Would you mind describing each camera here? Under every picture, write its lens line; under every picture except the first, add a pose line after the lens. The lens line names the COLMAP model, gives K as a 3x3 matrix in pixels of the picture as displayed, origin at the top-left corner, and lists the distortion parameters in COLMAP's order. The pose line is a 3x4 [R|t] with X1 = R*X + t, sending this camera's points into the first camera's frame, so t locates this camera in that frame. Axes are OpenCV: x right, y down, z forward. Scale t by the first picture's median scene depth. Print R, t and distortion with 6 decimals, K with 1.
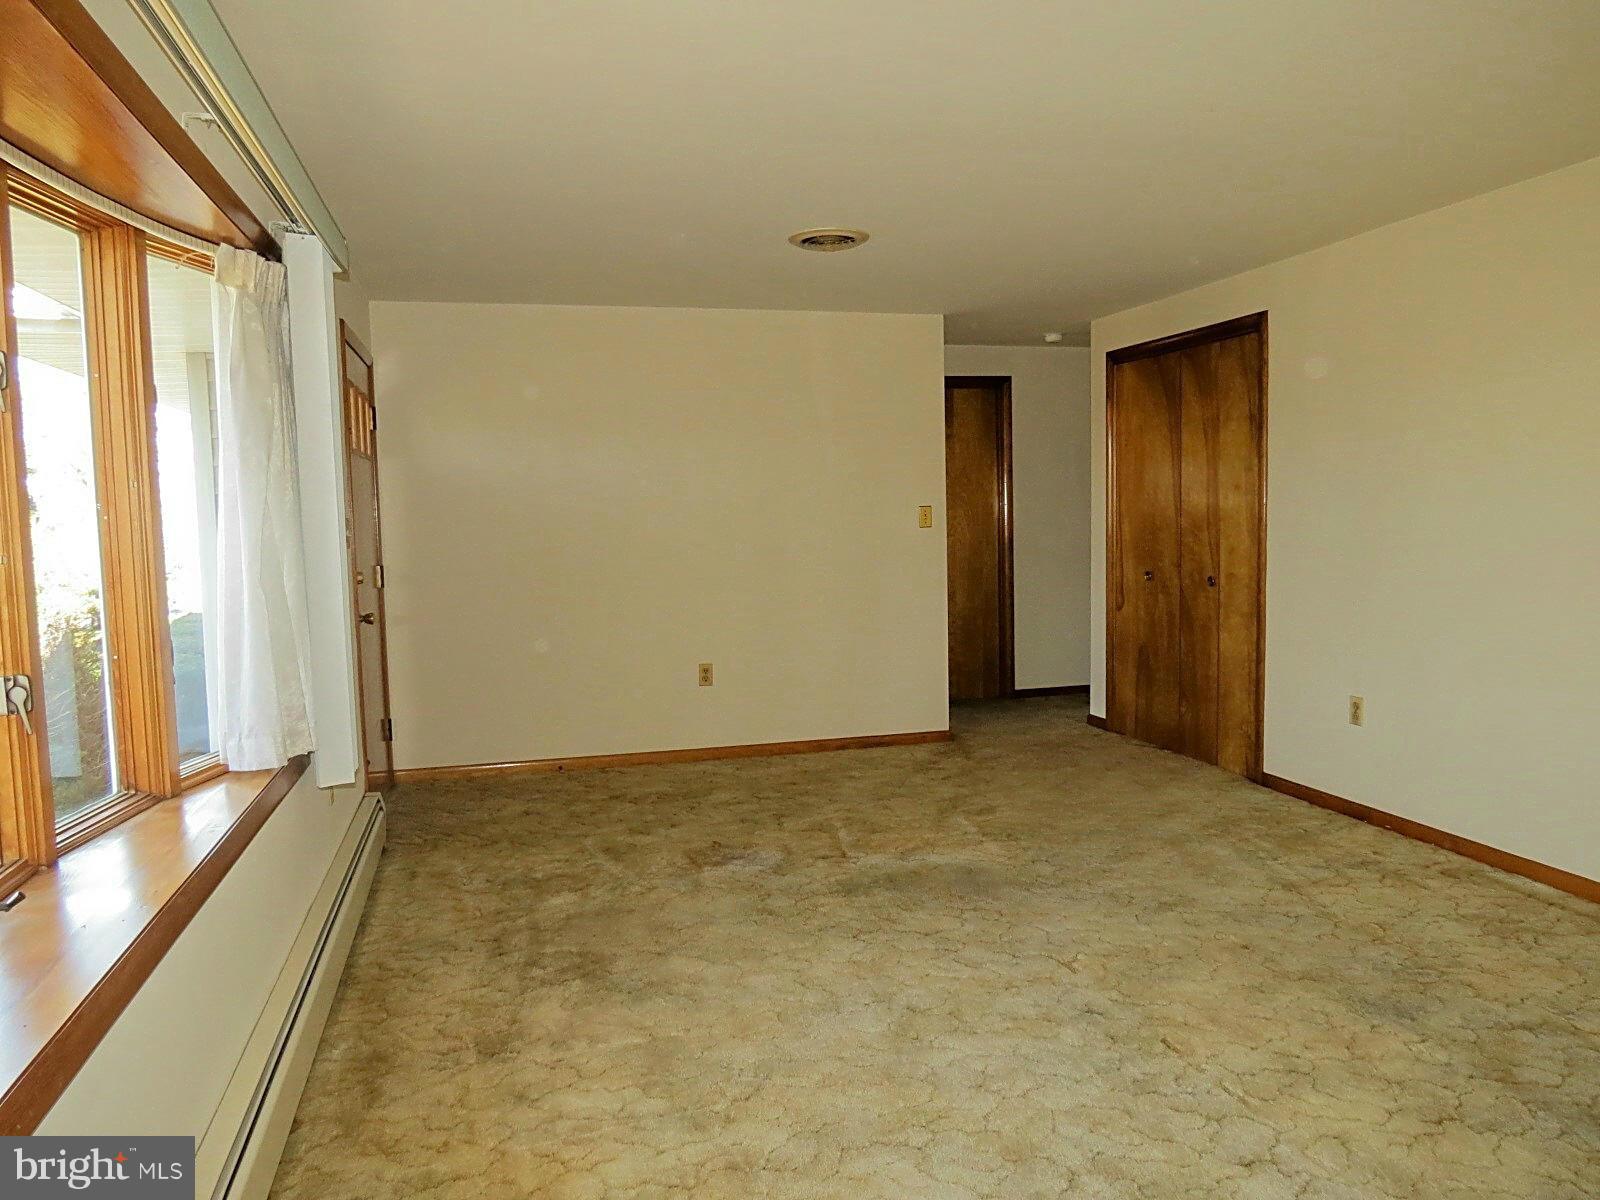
lens RADIAL K [[1119.7, 0, 794.2], [0, 1119.7, 598.5], [0, 0, 1]] dist [-0.023268, -0.003239]
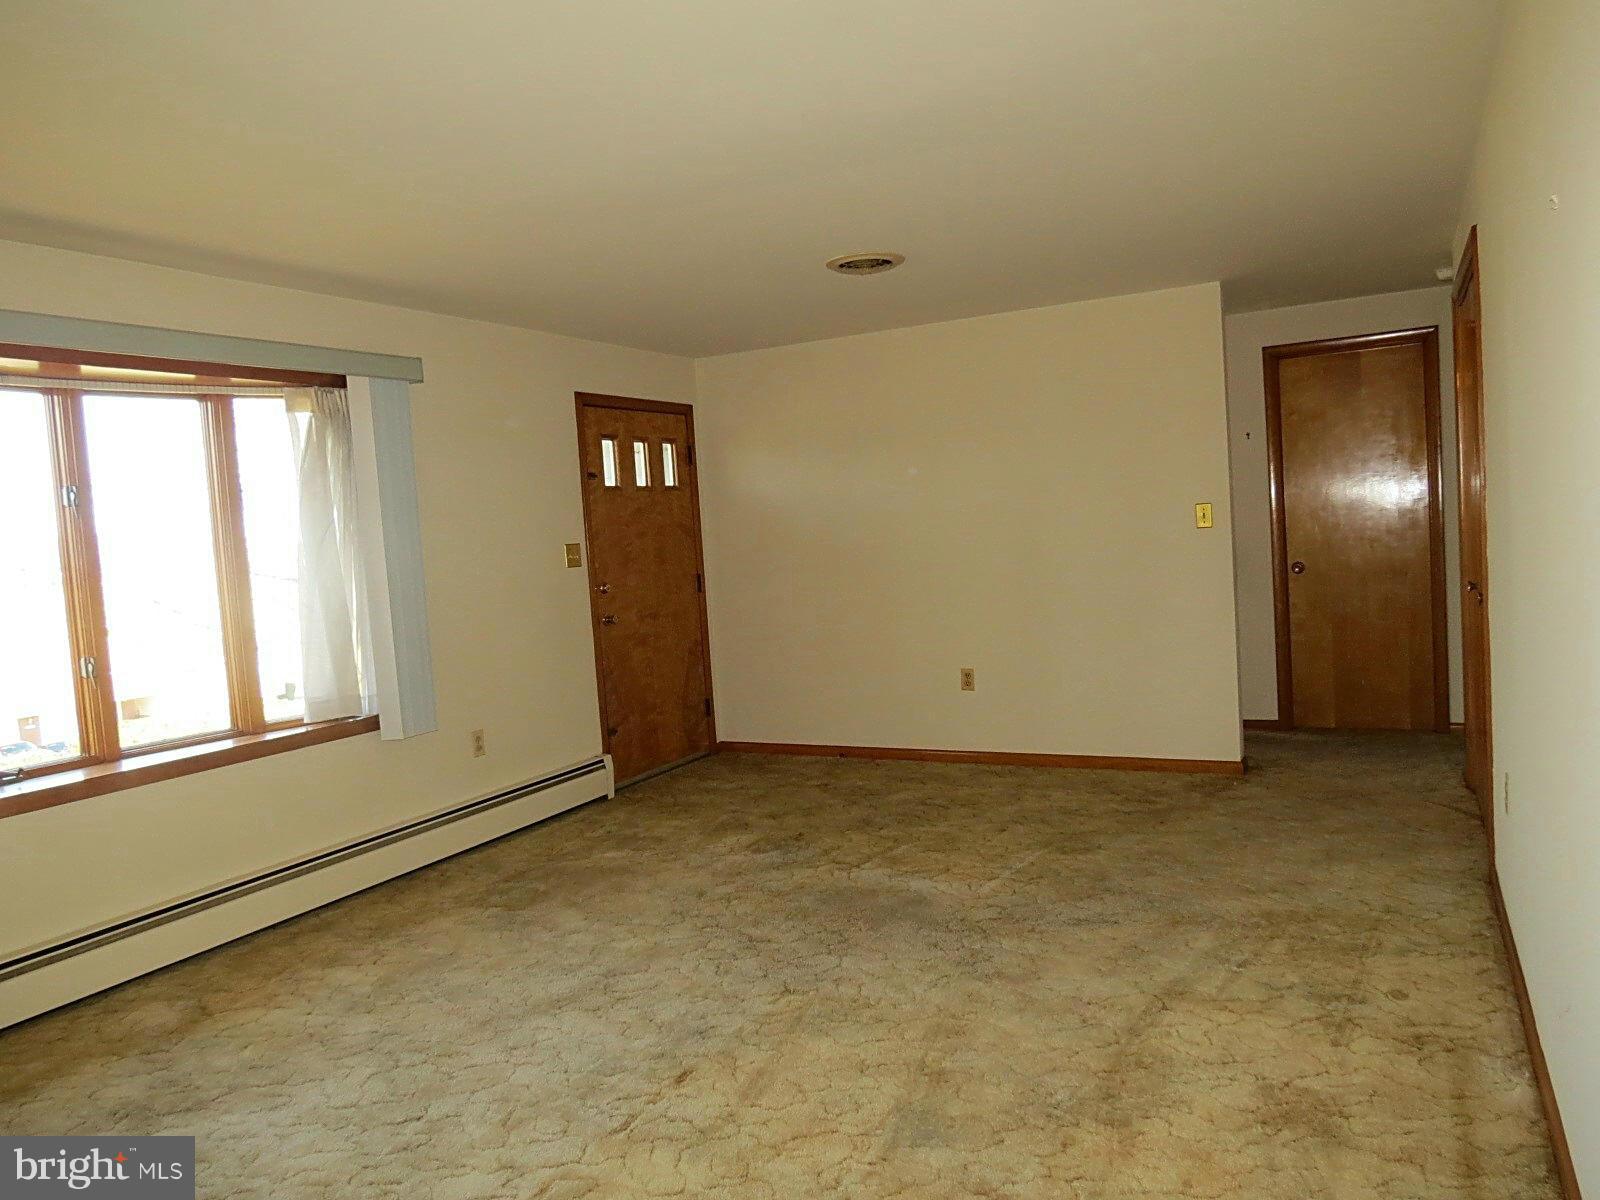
lens RADIAL K [[1119.7, 0, 797.4], [0, 1119.7, 604.5], [0, 0, 1]] dist [-0.023268, -0.003239]
pose [[0.730365, 0.021156, -0.682729, 0.805230], [-0.001382, 0.999564, 0.029495, -0.048544], [0.683056, -0.020599, 0.730076, 0.235224]]
